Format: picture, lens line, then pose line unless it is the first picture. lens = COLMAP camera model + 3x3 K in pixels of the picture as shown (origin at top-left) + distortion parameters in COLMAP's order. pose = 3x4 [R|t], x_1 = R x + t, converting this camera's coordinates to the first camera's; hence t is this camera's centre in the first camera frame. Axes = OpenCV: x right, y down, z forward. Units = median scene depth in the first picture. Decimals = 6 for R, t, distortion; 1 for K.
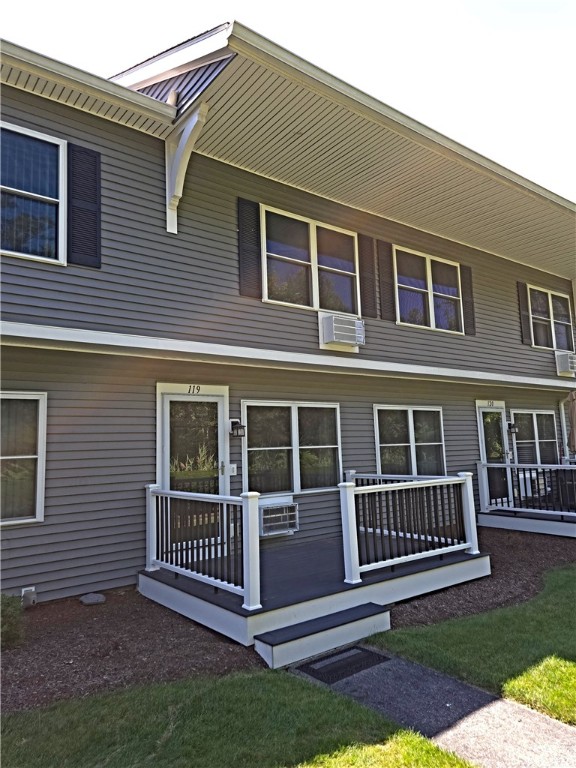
lens RADIAL K [[514.4, 0, 286.5], [0, 514.4, 377.2], [0, 0, 1]] dist [0.021812, -0.012150]
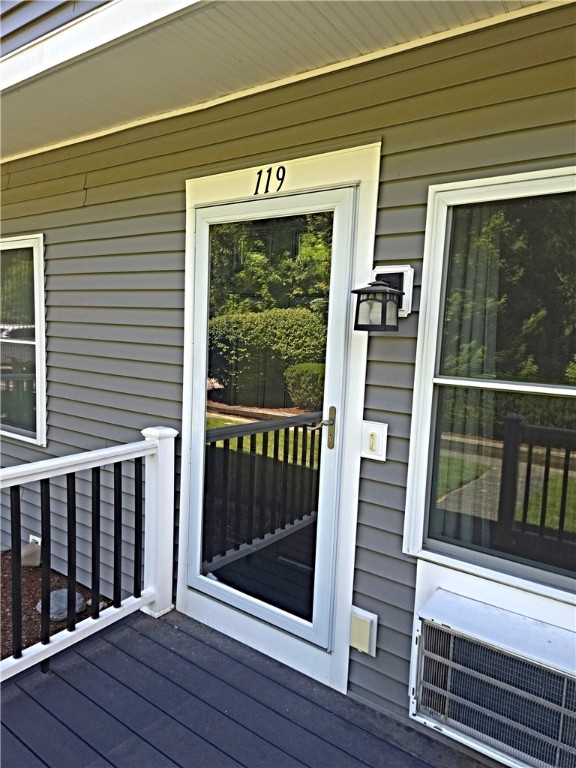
lens RADIAL K [[514.4, 0, 297.5], [0, 514.4, 396.8], [0, 0, 1]] dist [0.021812, -0.012150]
pose [[0.308421, 0.153681, -0.938754, 0.154924], [0.066660, 0.980946, 0.182489, 0.097560], [0.948911, -0.118861, 0.292300, 0.870260]]
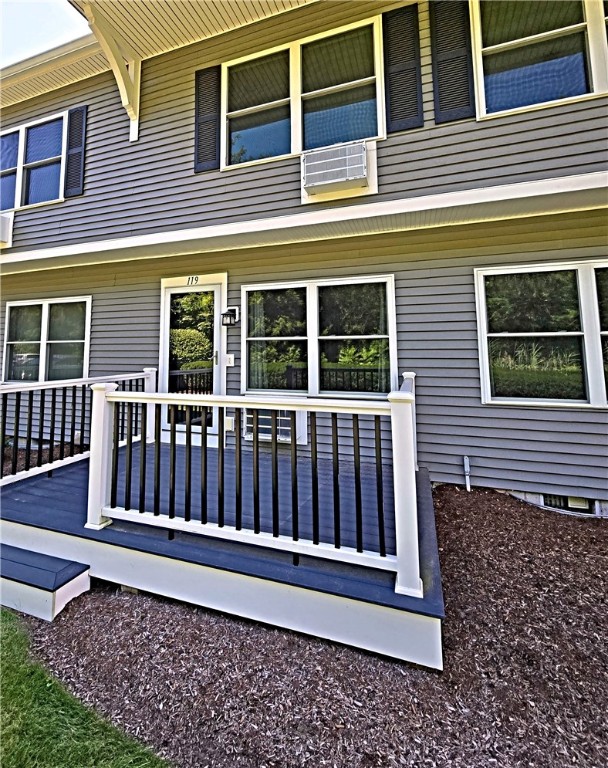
lens RADIAL K [[365.2, 0, 283.2], [0, 365.2, 312.8], [0, 0, 1]] dist [-0.012603, -0.000568]
pose [[0.542371, -0.061250, -0.837903, 0.509826], [0.098918, 0.995057, -0.008709, 0.108283], [0.834295, -0.078161, 0.545749, 0.719634]]
